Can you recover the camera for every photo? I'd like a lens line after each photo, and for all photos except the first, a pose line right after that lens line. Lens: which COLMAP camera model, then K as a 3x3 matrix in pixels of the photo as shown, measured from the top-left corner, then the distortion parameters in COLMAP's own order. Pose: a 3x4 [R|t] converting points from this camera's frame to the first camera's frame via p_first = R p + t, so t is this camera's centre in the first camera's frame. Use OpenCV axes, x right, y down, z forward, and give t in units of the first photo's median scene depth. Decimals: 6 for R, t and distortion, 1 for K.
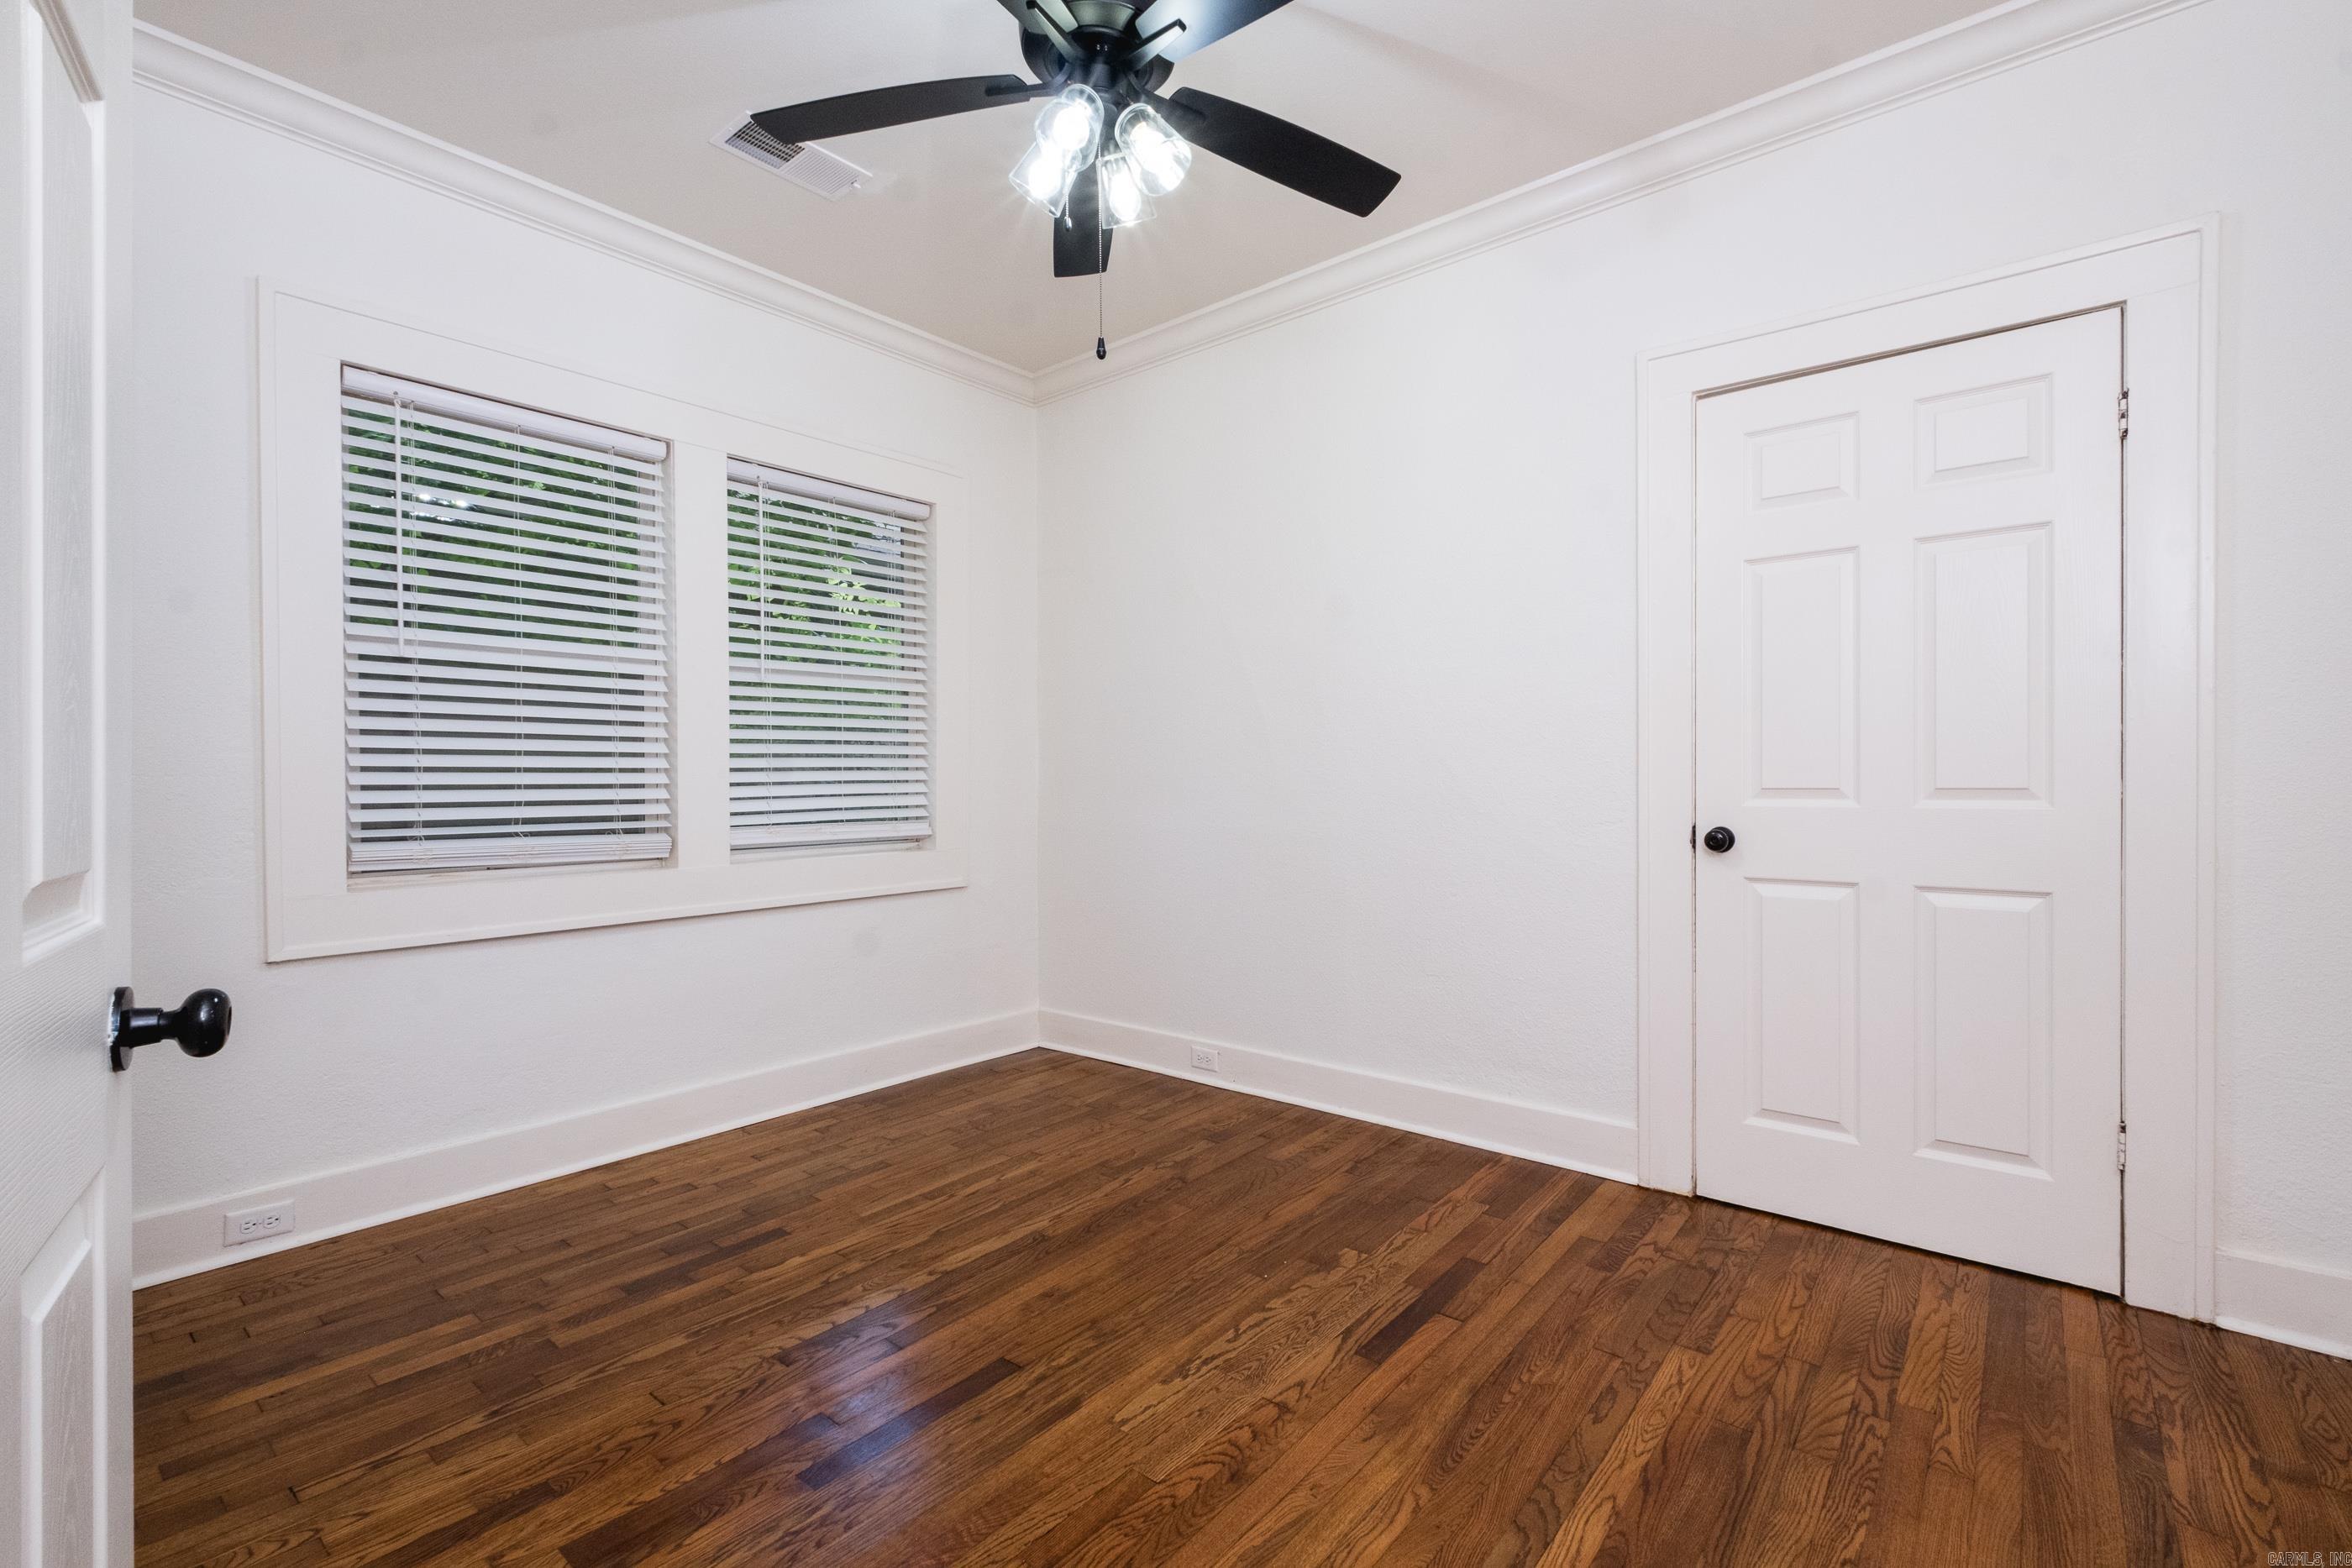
lens RADIAL K [[1019.3, 0, 1196.3], [0, 1019.3, 780.9], [0, 0, 1]] dist [0.010487, -0.006060]
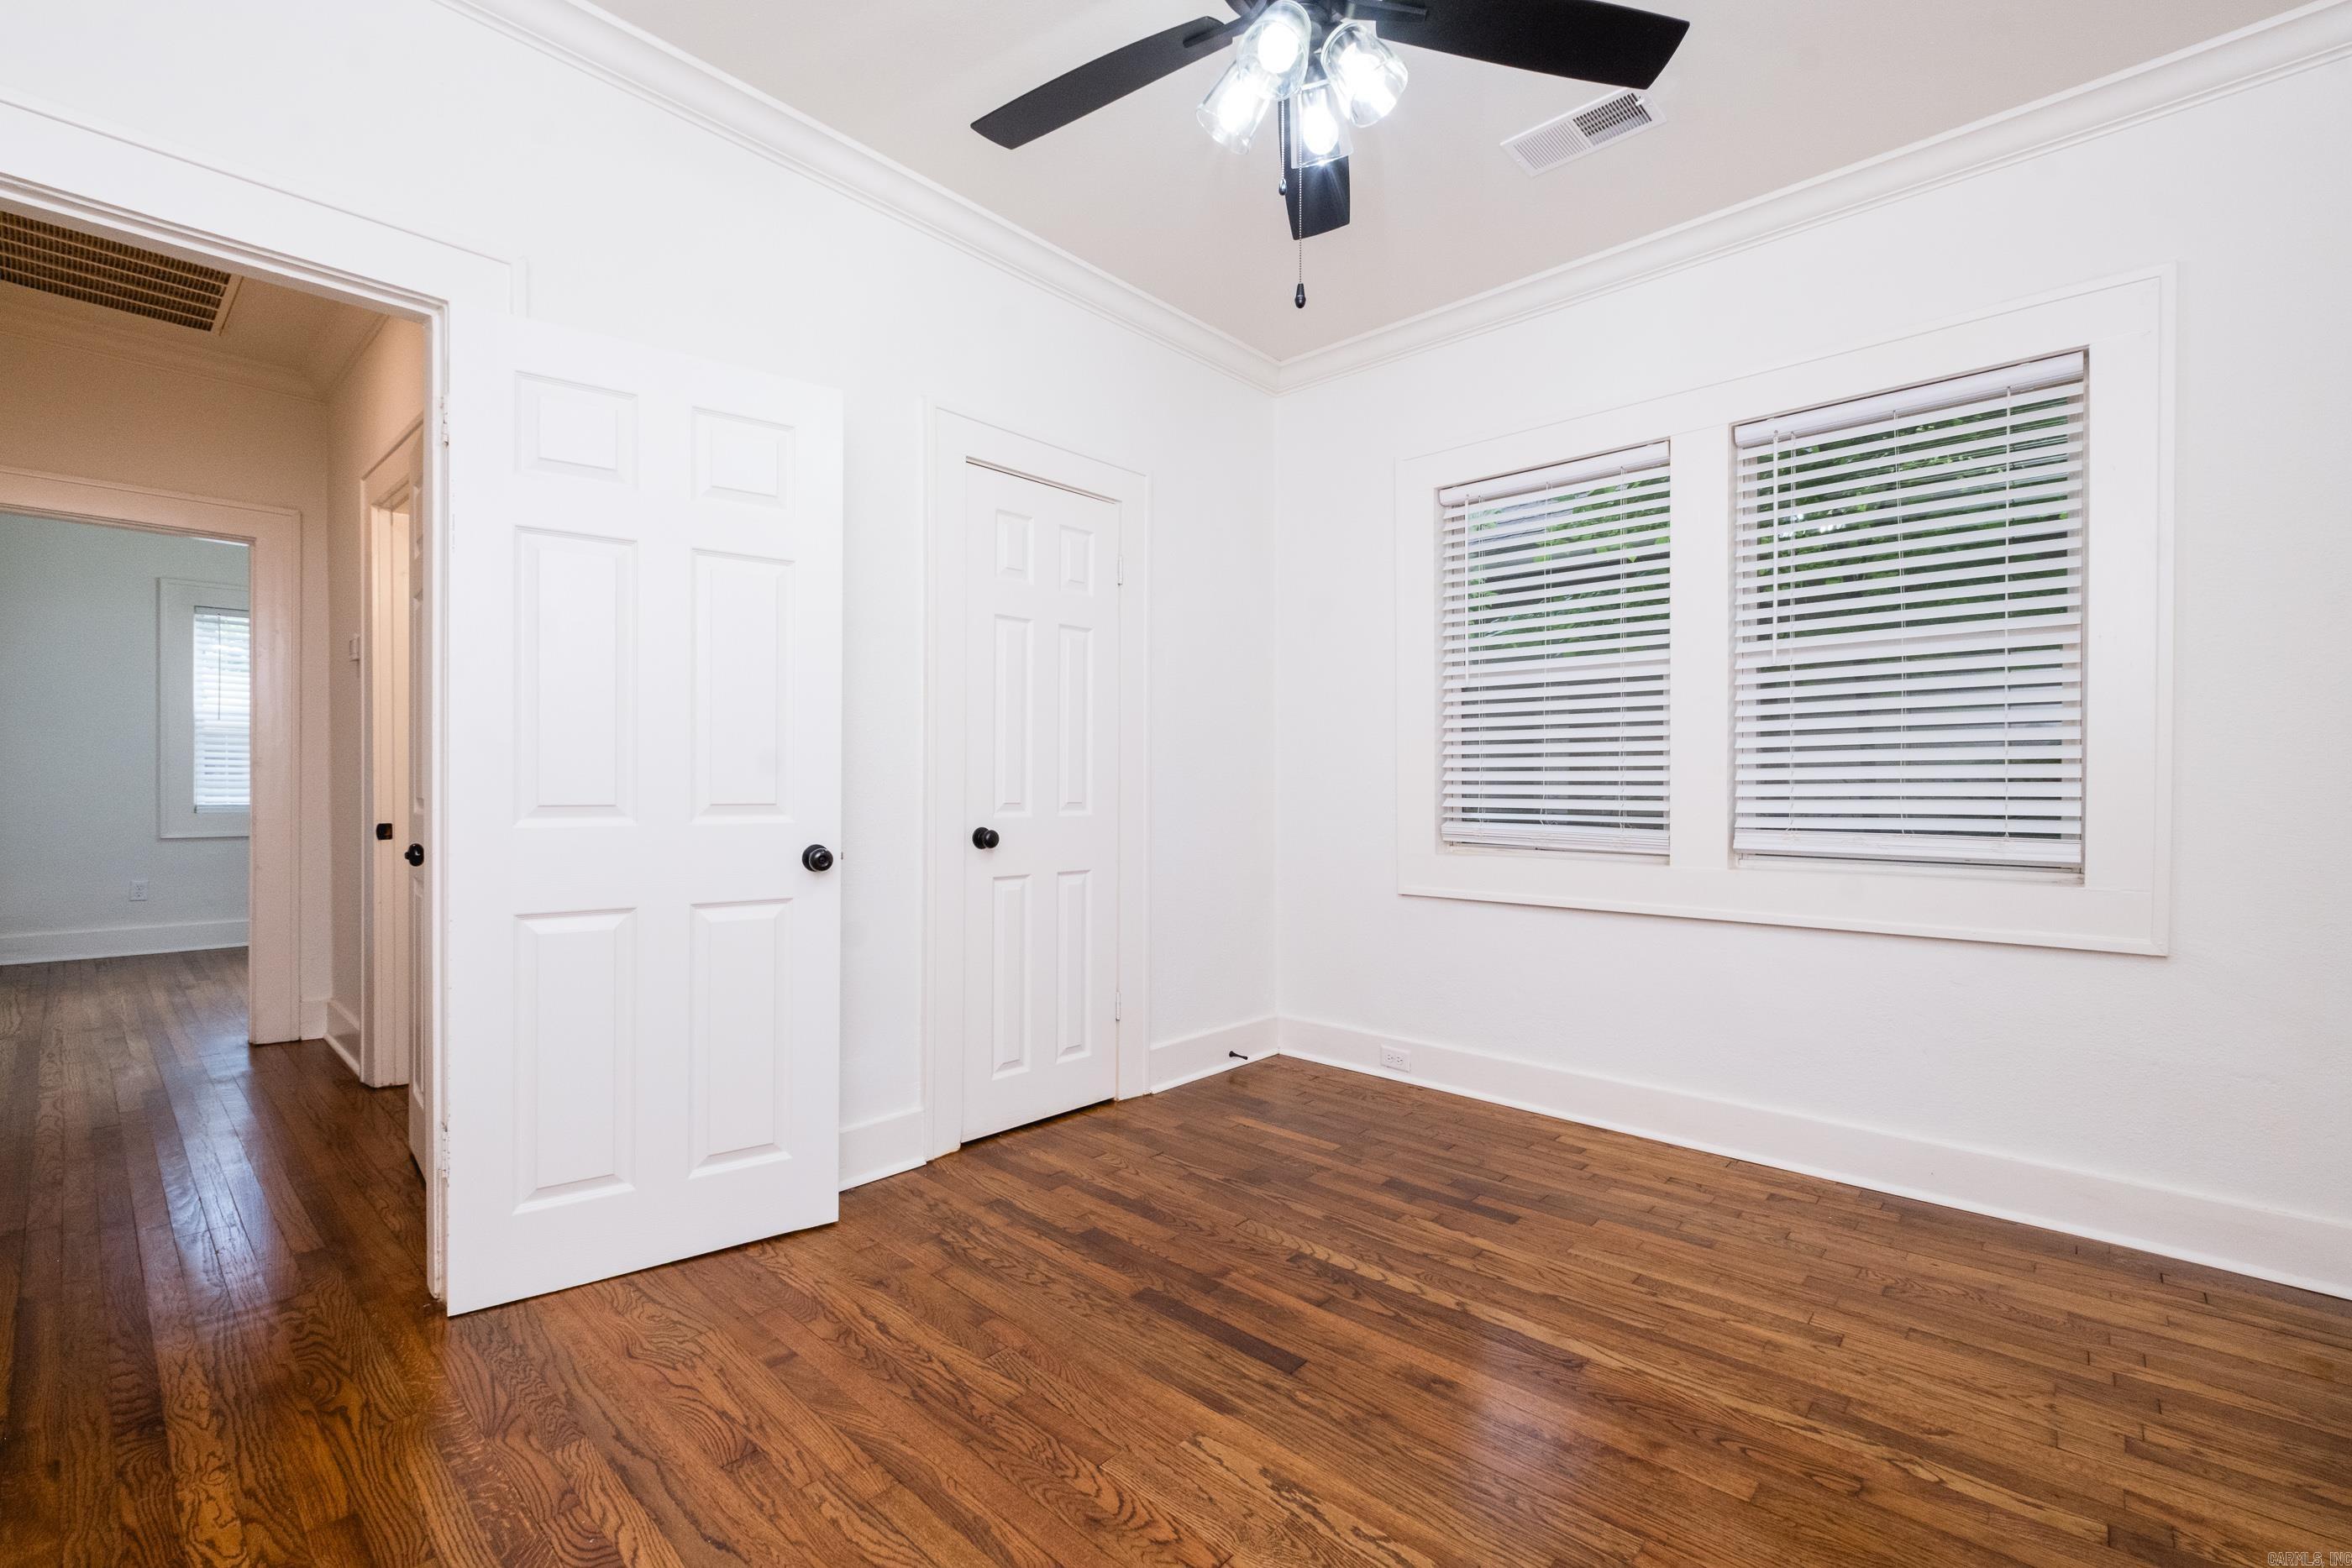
lens RADIAL K [[1019.3, 0, 1209.0], [0, 1019.3, 772.8], [0, 0, 1]] dist [0.010487, -0.006060]
pose [[-0.049468, -0.006043, -0.998757, 0.748460], [-0.000080, 0.999982, -0.006046, 0.003136], [0.998776, -0.000219, -0.049468, 0.890924]]
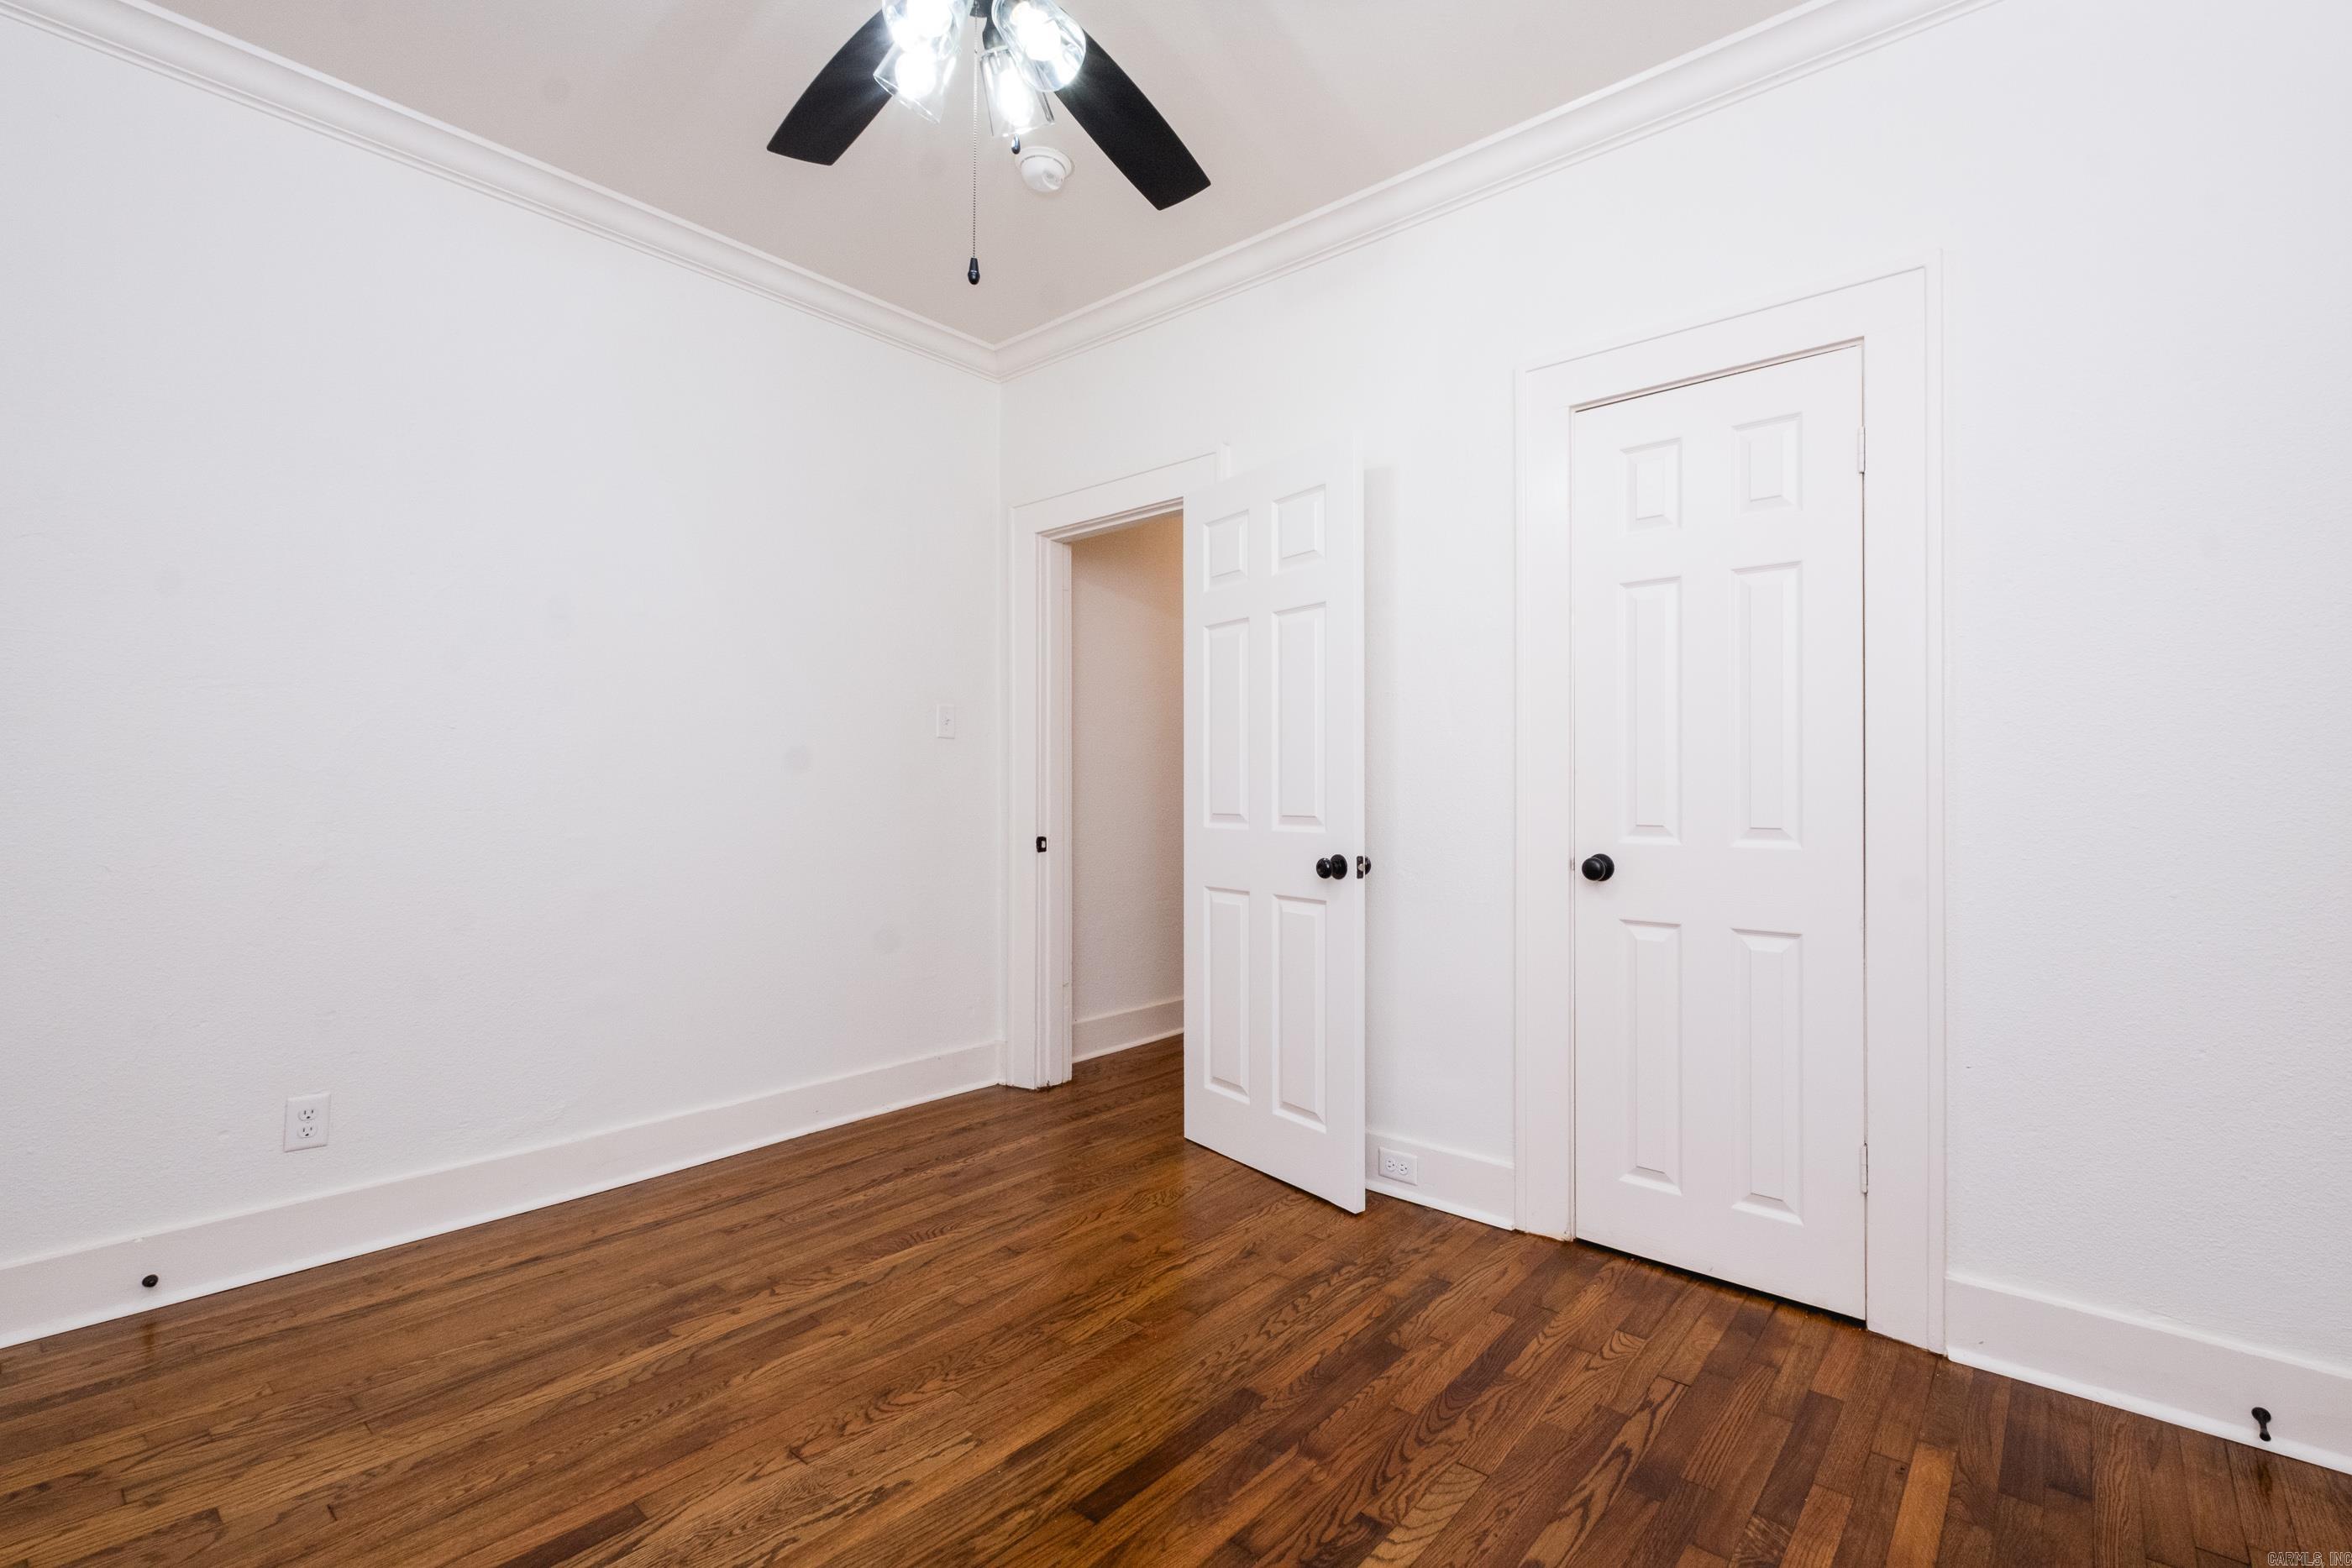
lens RADIAL K [[1019.3, 0, 1211.8], [0, 1019.3, 777.7], [0, 0, 1]] dist [0.010487, -0.006060]
pose [[-0.999757, 0.004043, 0.021681, -0.277516], [0.003444, 0.999613, -0.027609, 0.015263], [-0.021784, -0.027528, -0.999384, 1.675920]]
